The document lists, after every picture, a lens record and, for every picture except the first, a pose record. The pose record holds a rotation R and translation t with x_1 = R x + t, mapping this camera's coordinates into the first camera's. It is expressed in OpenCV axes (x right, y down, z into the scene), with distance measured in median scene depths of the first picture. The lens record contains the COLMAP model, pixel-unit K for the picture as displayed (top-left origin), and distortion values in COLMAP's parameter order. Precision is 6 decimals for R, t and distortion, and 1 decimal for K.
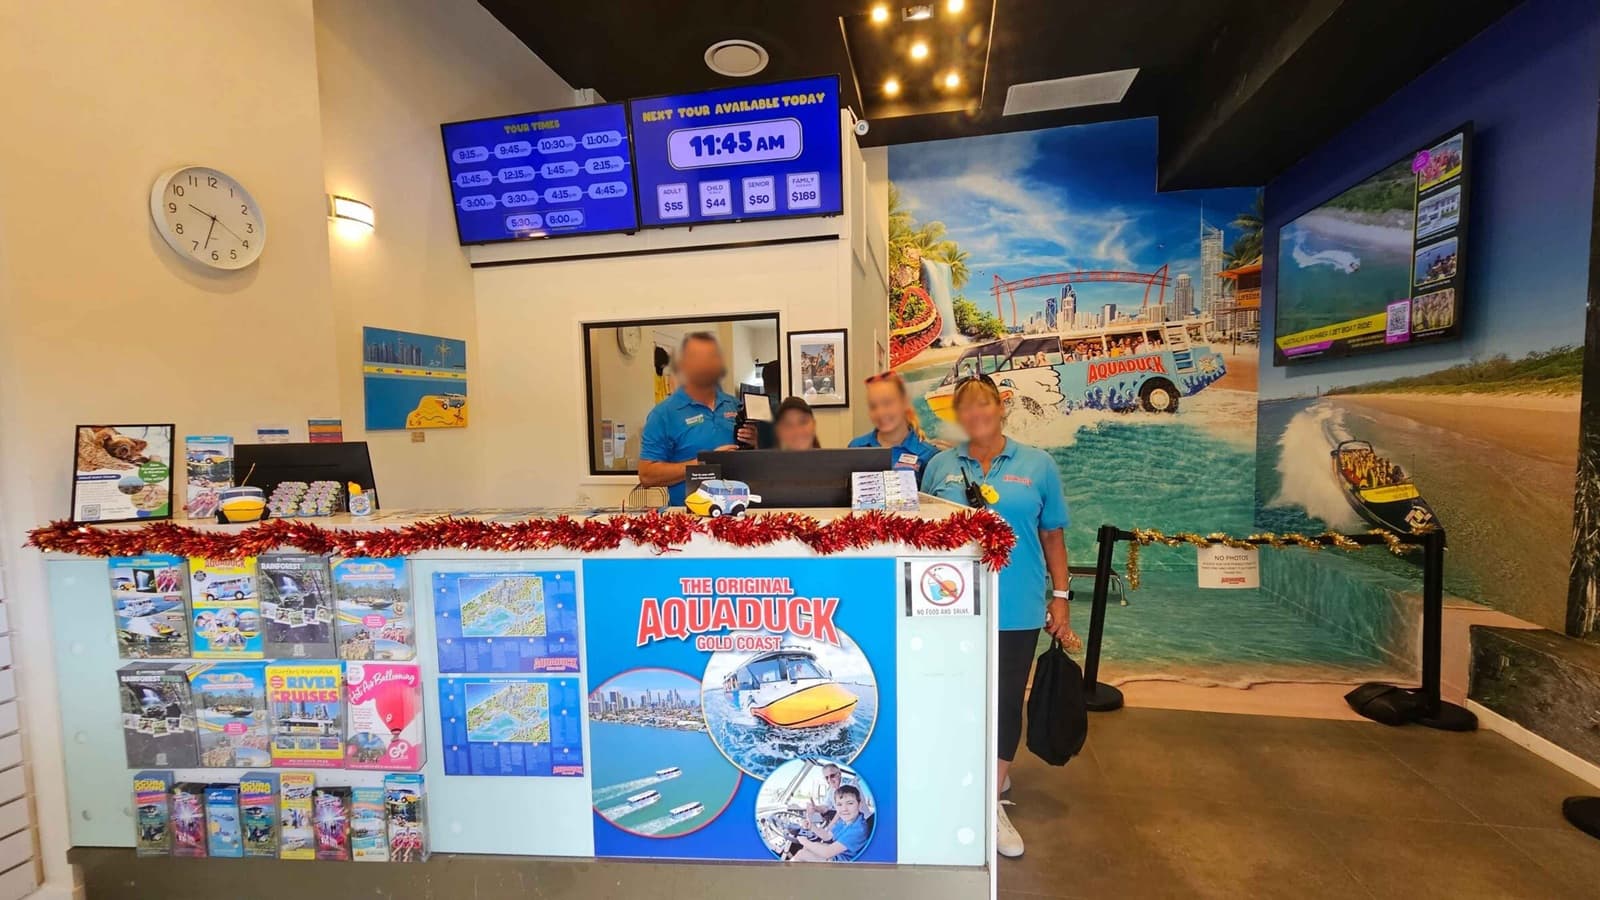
lens RADIAL K [[664.3, 0, 797.7], [0, 664.3, 472.3], [0, 0, 1]] dist [-0.001030, -0.000864]
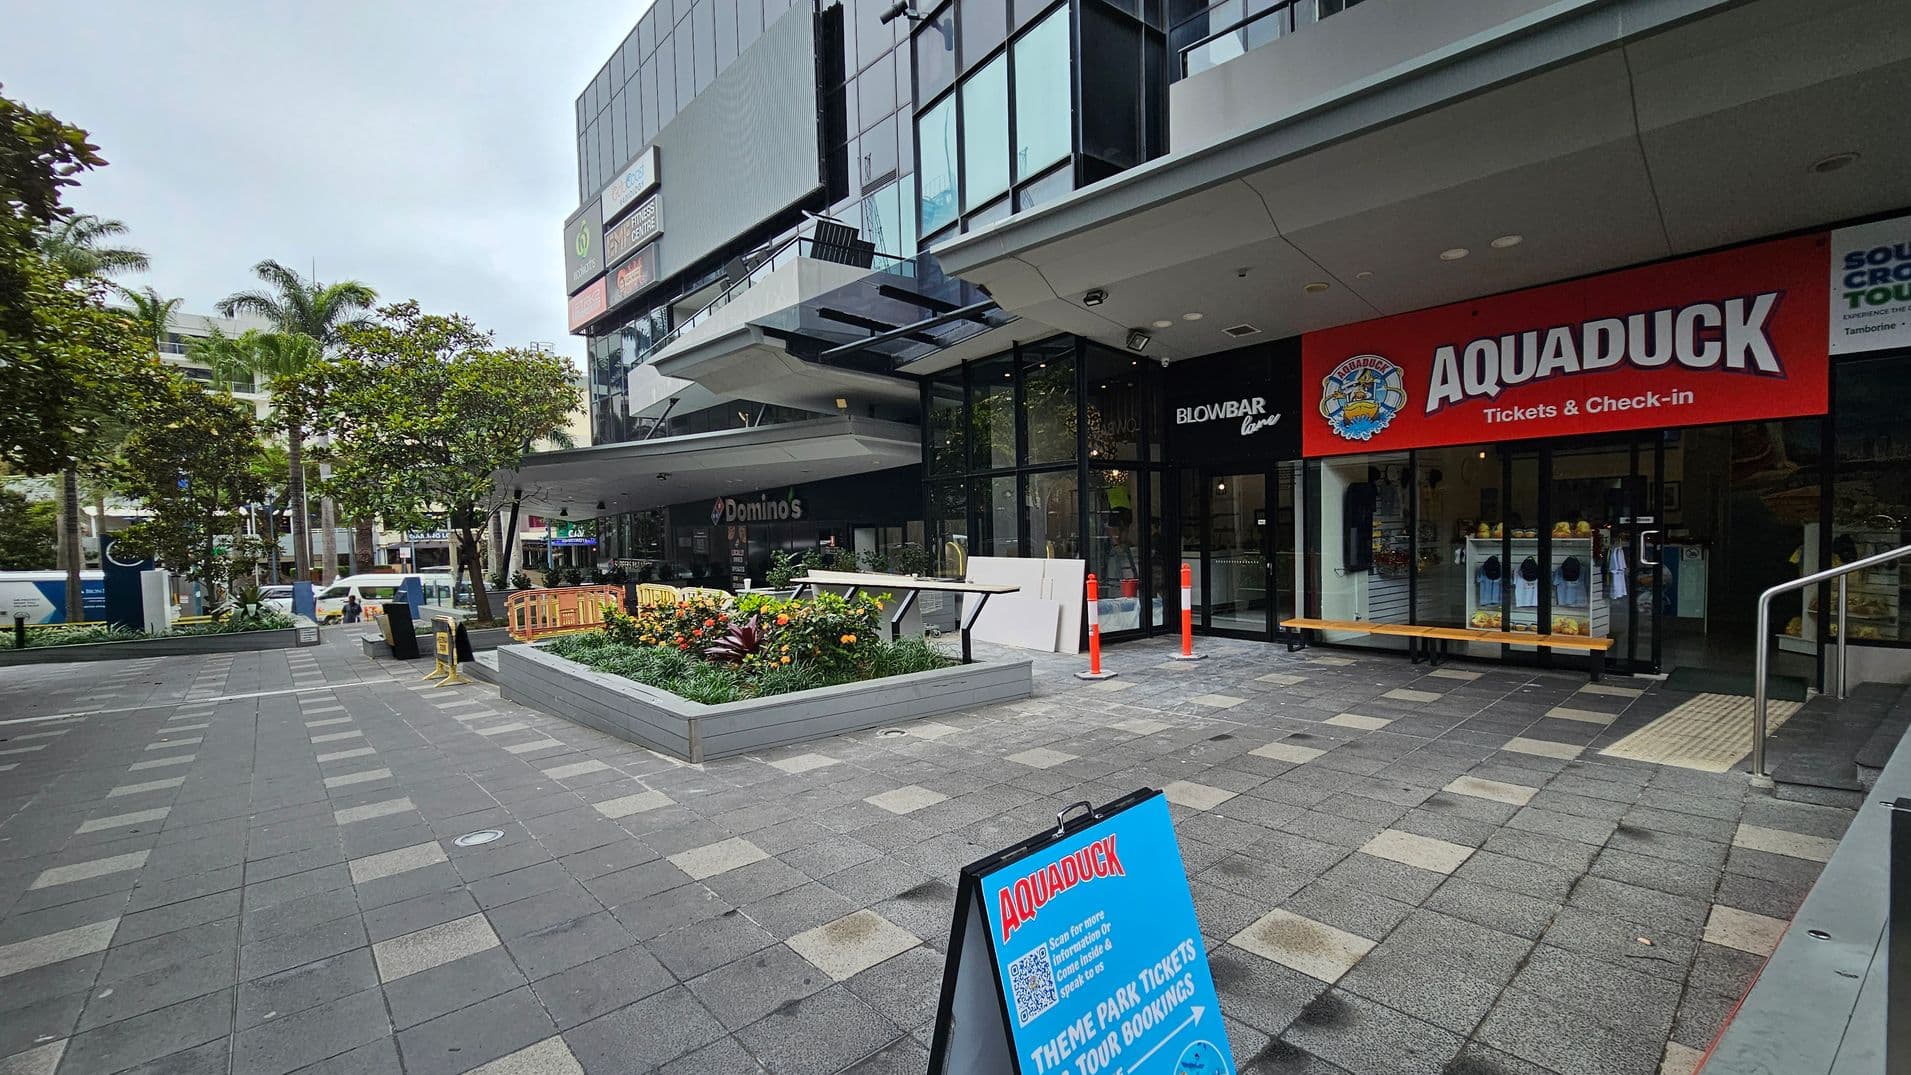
lens RADIAL K [[772.9, 0, 954.2], [0, 772.9, 558.6], [0, 0, 1]] dist [0.000672, -0.004730]
pose [[0.733346, 0.033576, -0.679026, 0.027436], [-0.041252, 0.999137, 0.004853, 0.114492], [0.678603, 0.024453, 0.734098, -1.869317]]
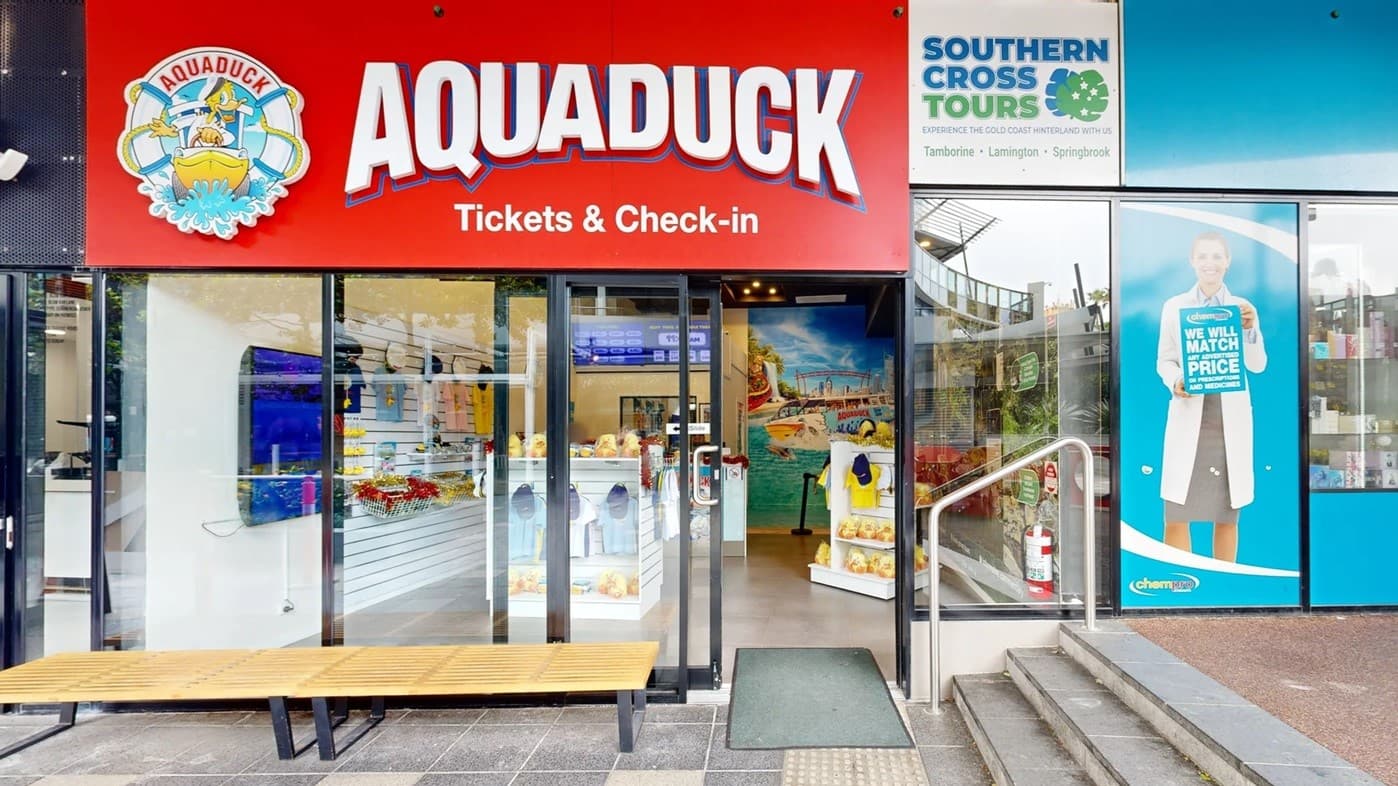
lens RADIAL K [[565.9, 0, 770.2], [0, 565.9, 436.9], [0, 0, 1]] dist [0.000423, -0.000124]
pose [[0.993049, 0.020870, 0.115840, 0.004610], [-0.011823, 0.996864, -0.078239, 0.065261], [-0.117110, 0.076326, 0.990182, -0.806683]]
